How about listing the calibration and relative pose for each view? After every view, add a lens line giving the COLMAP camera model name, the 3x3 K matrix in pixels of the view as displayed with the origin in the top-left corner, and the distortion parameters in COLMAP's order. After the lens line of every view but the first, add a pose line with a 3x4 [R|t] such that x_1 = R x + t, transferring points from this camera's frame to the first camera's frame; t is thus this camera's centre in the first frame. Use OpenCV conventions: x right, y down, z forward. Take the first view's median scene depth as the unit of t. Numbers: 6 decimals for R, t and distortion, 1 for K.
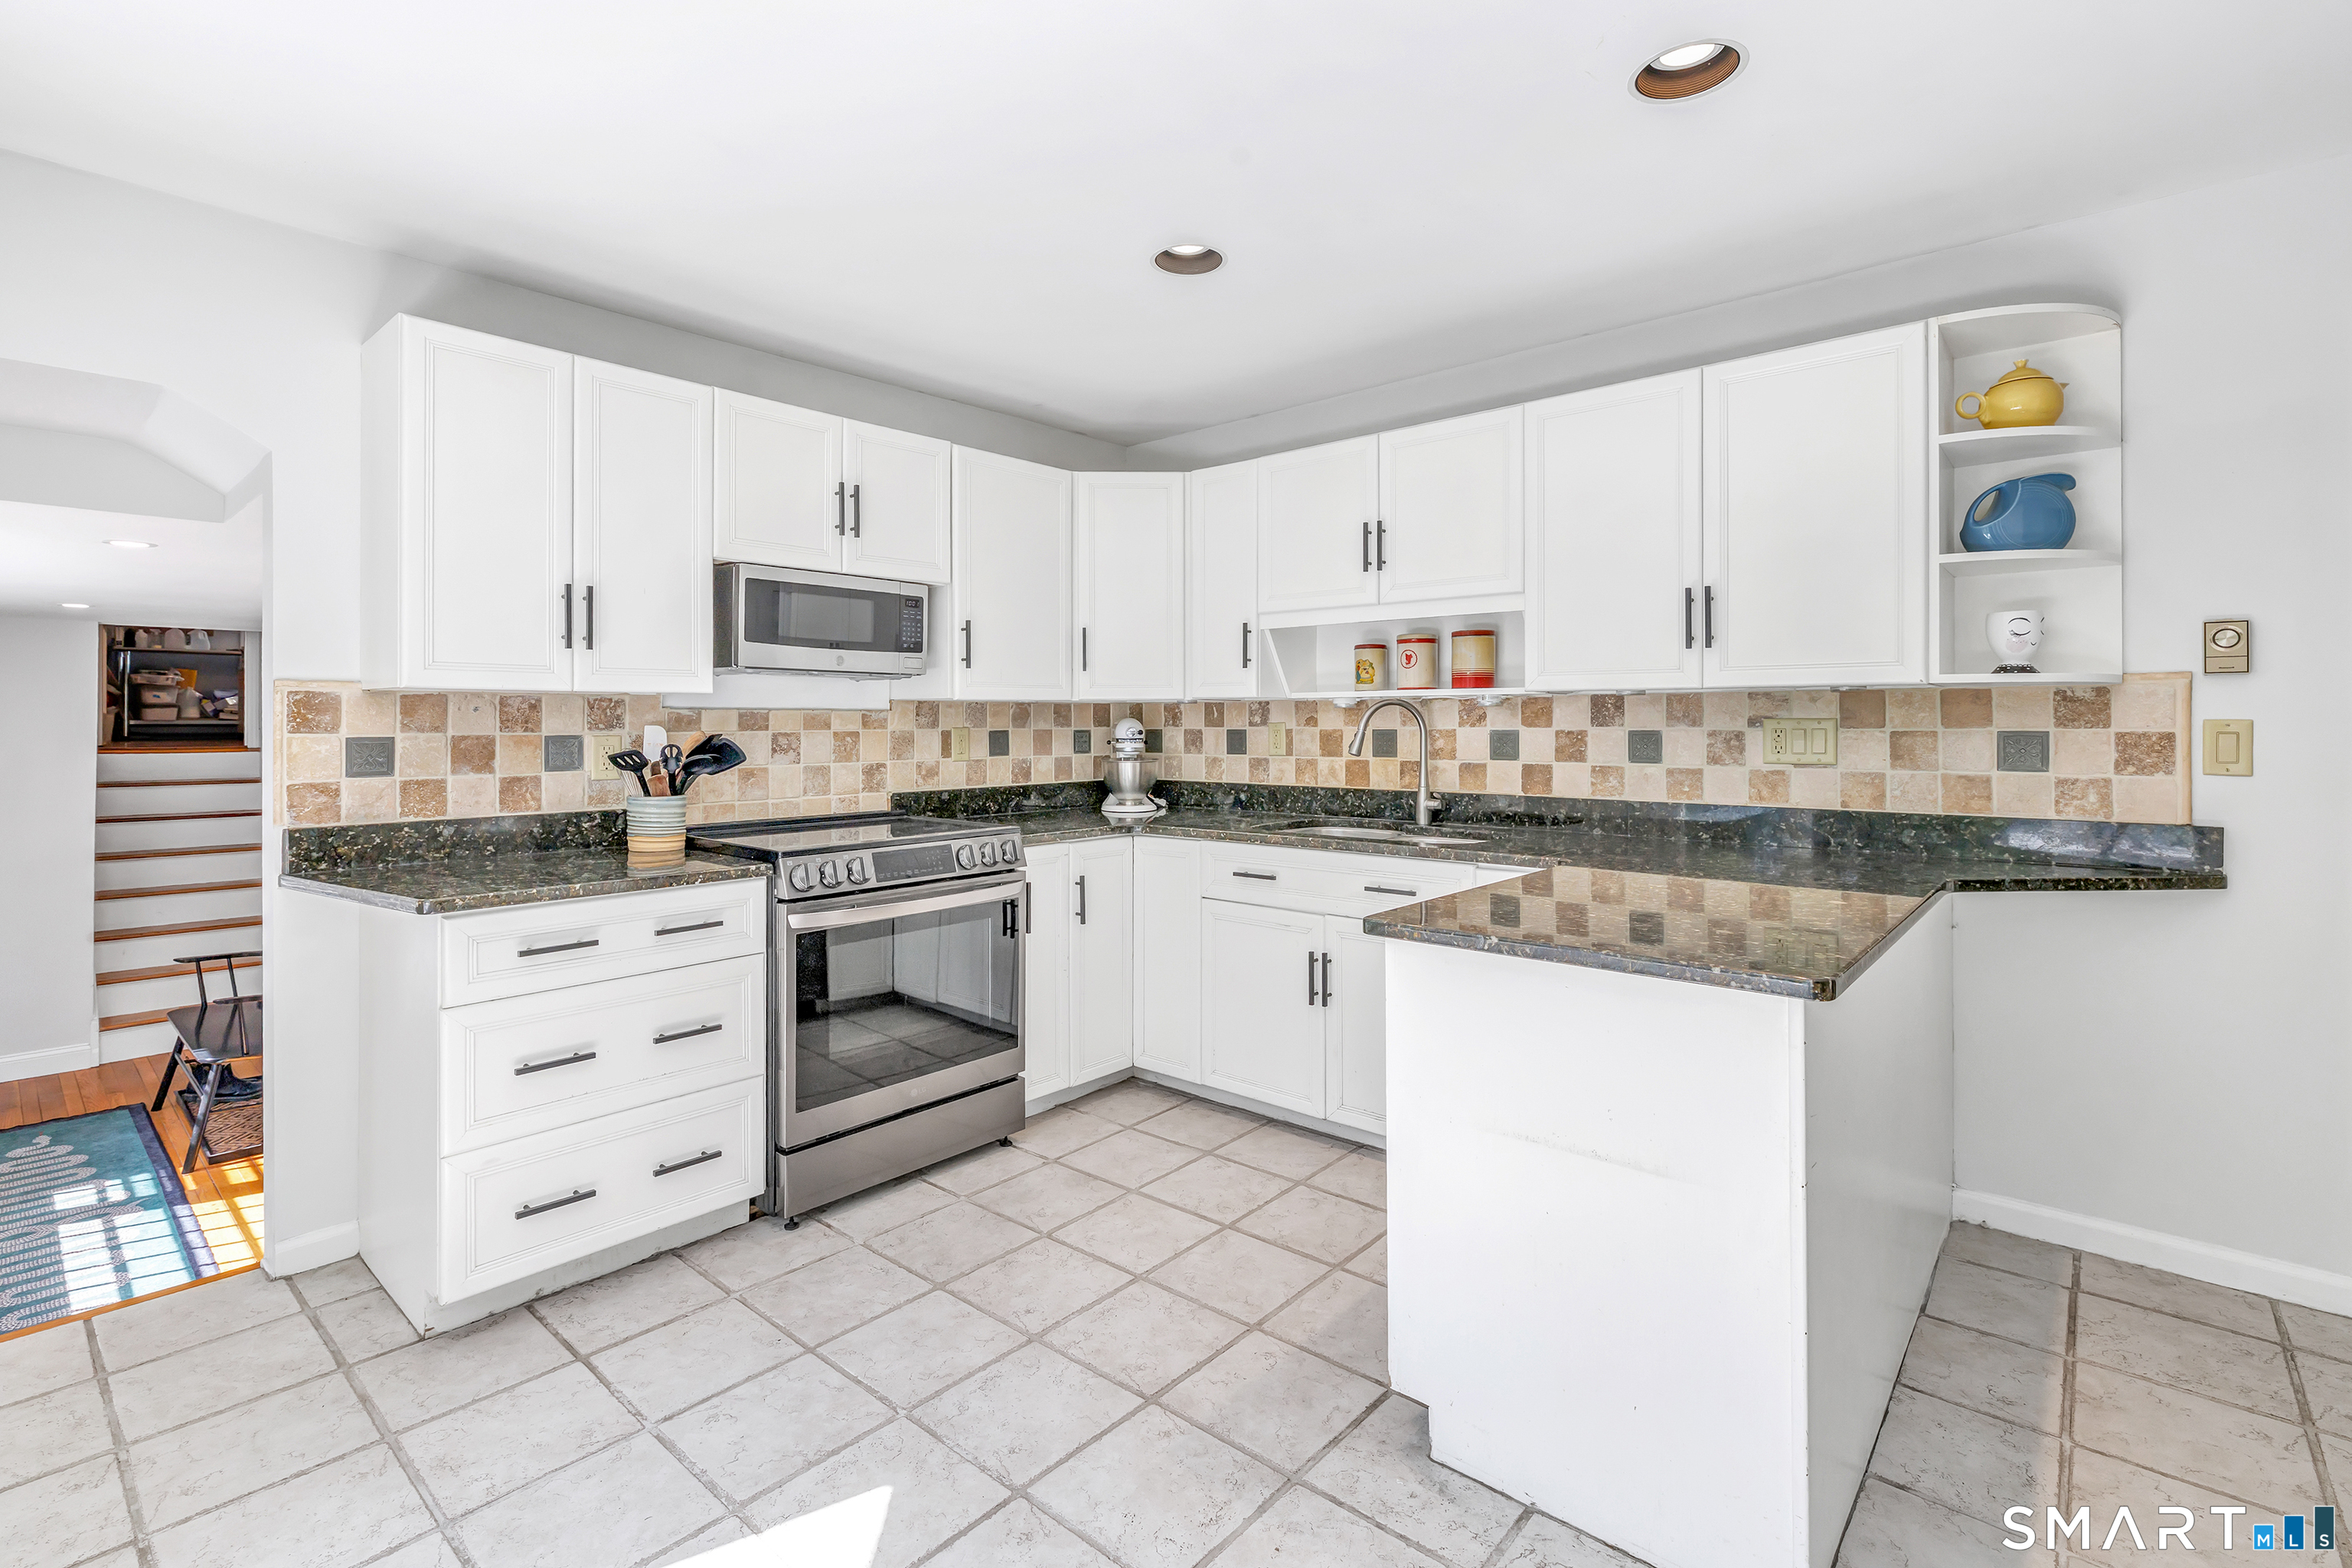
lens RADIAL K [[1078.5, 0, 1178.8], [0, 1078.5, 719.6], [0, 0, 1]] dist [-0.003001, -0.000219]
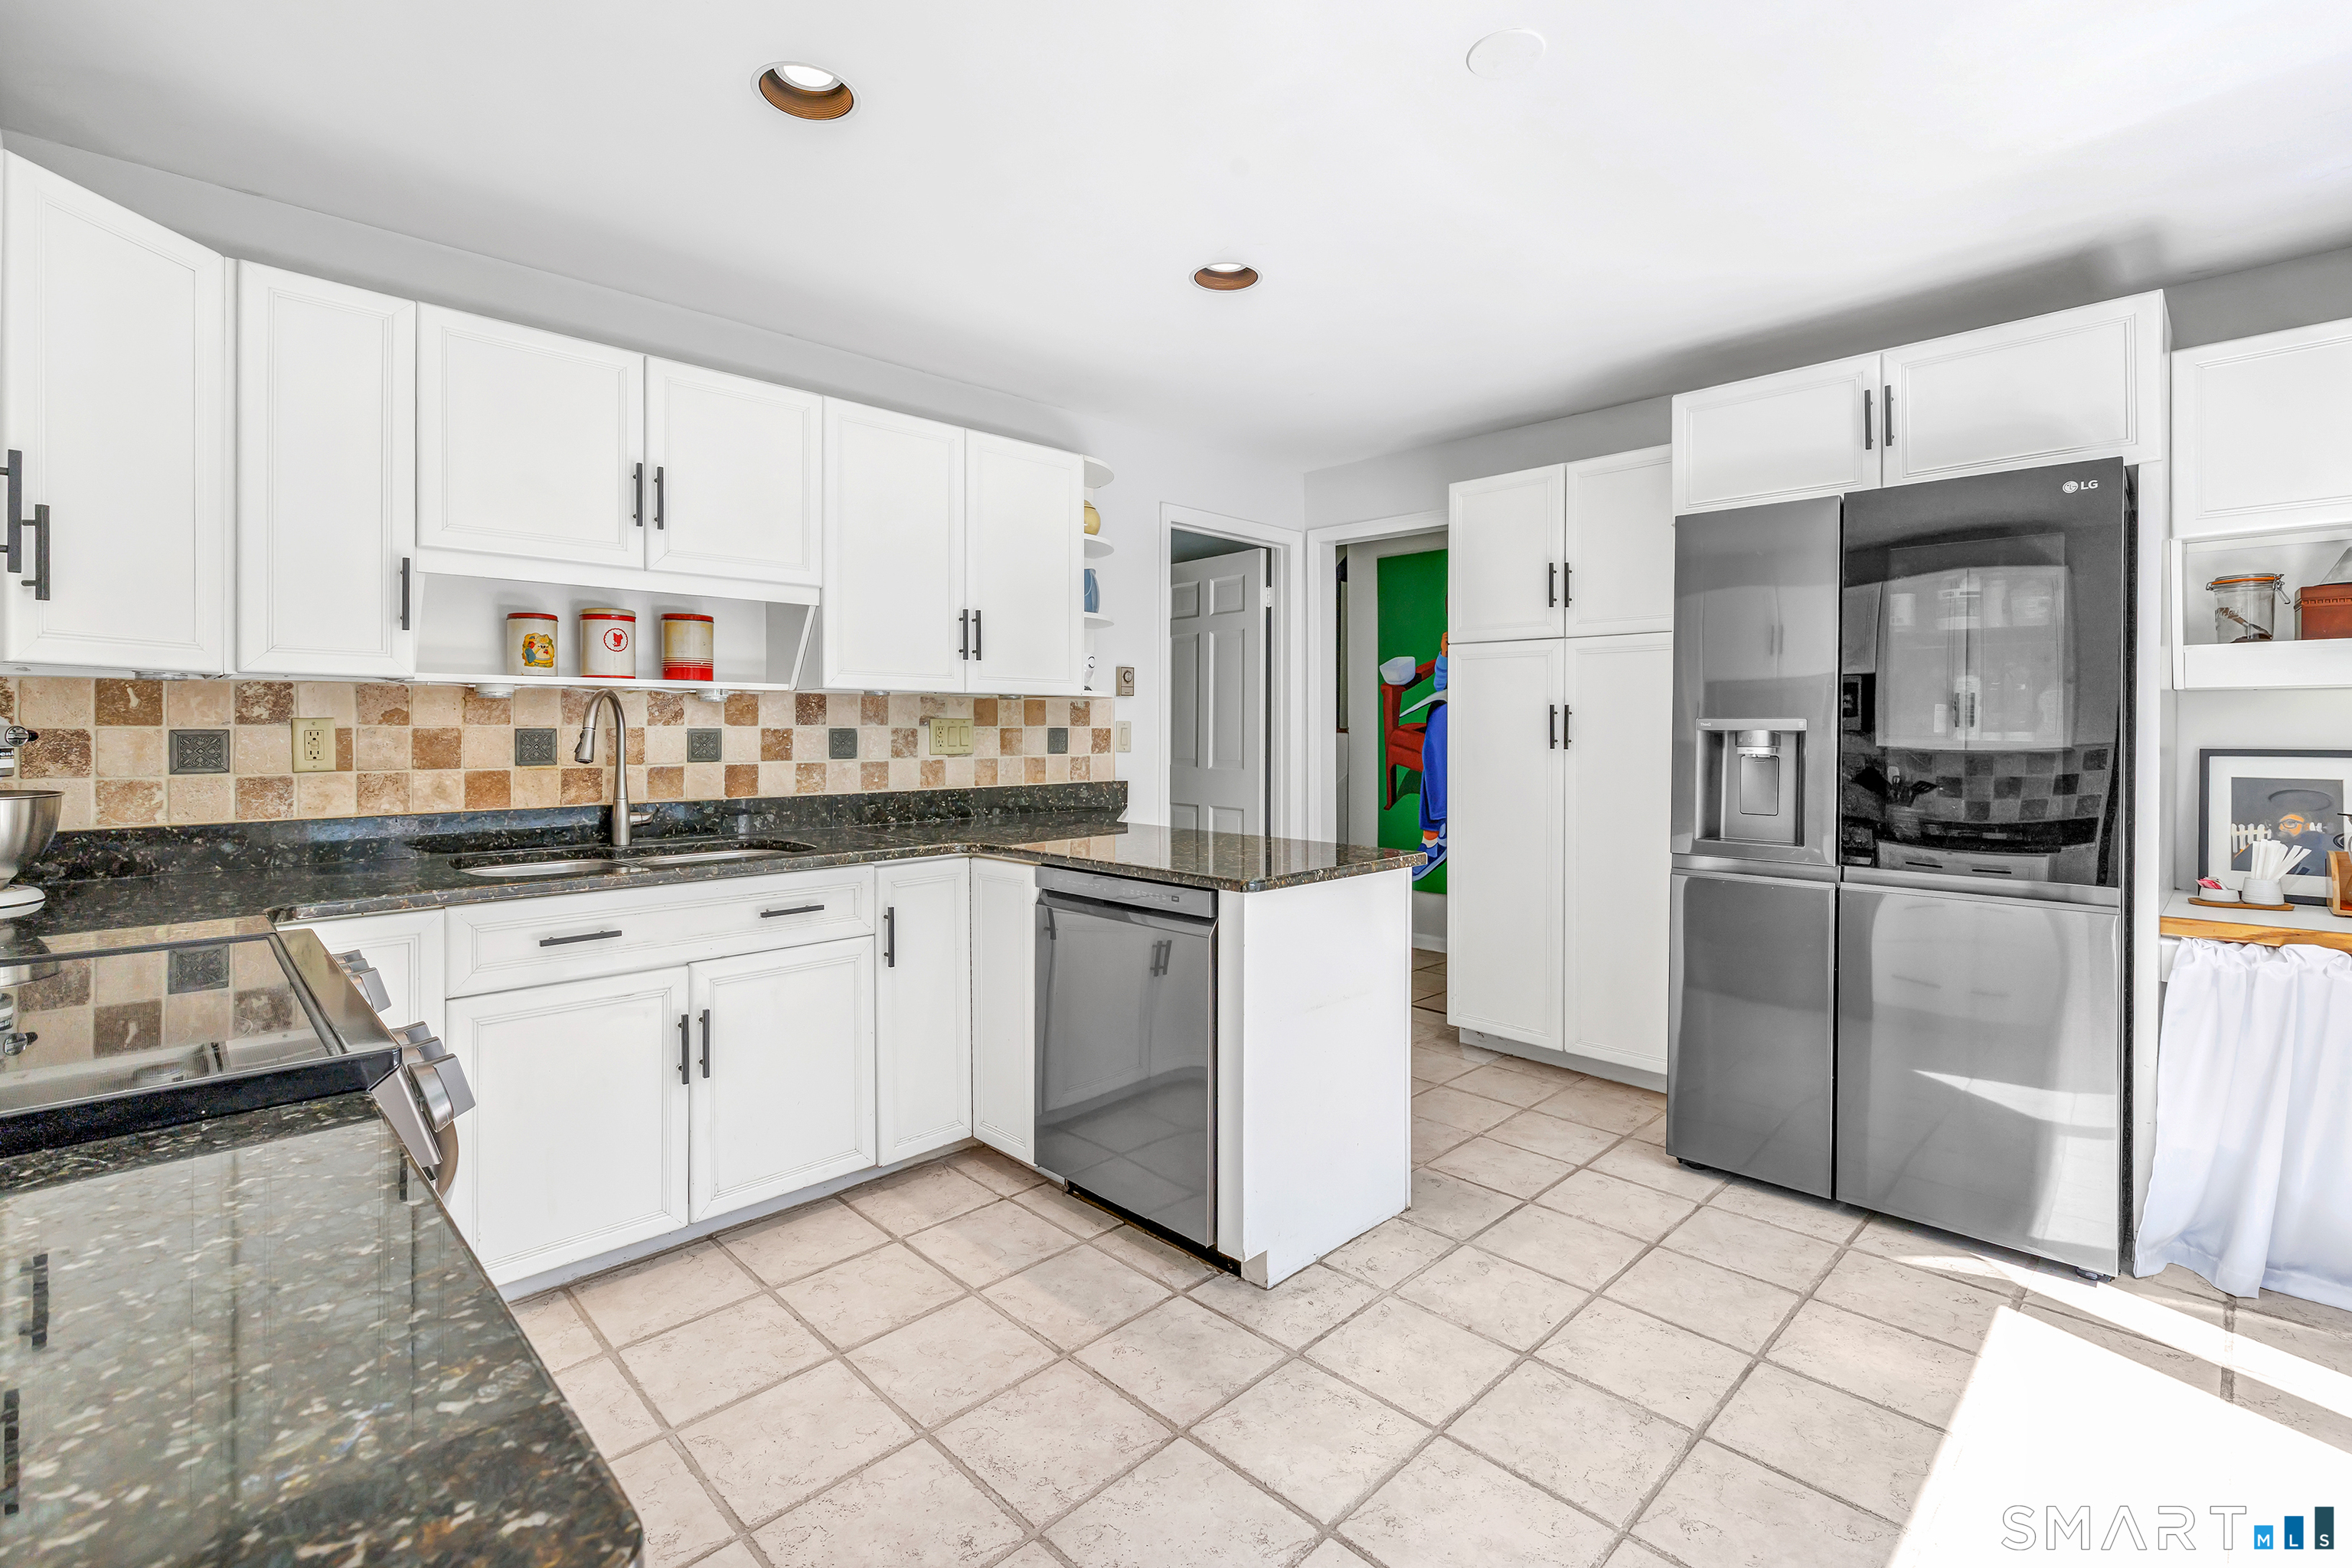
lens RADIAL K [[1043.8, 0, 1176.9], [0, 1043.8, 733.2], [0, 0, 1]] dist [0.001210, 0.000241]
pose [[0.076974, -0.005981, 0.997015, -0.607611], [-0.005590, 0.999964, 0.006430, 0.006371], [-0.997017, -0.006068, 0.076938, 0.605324]]
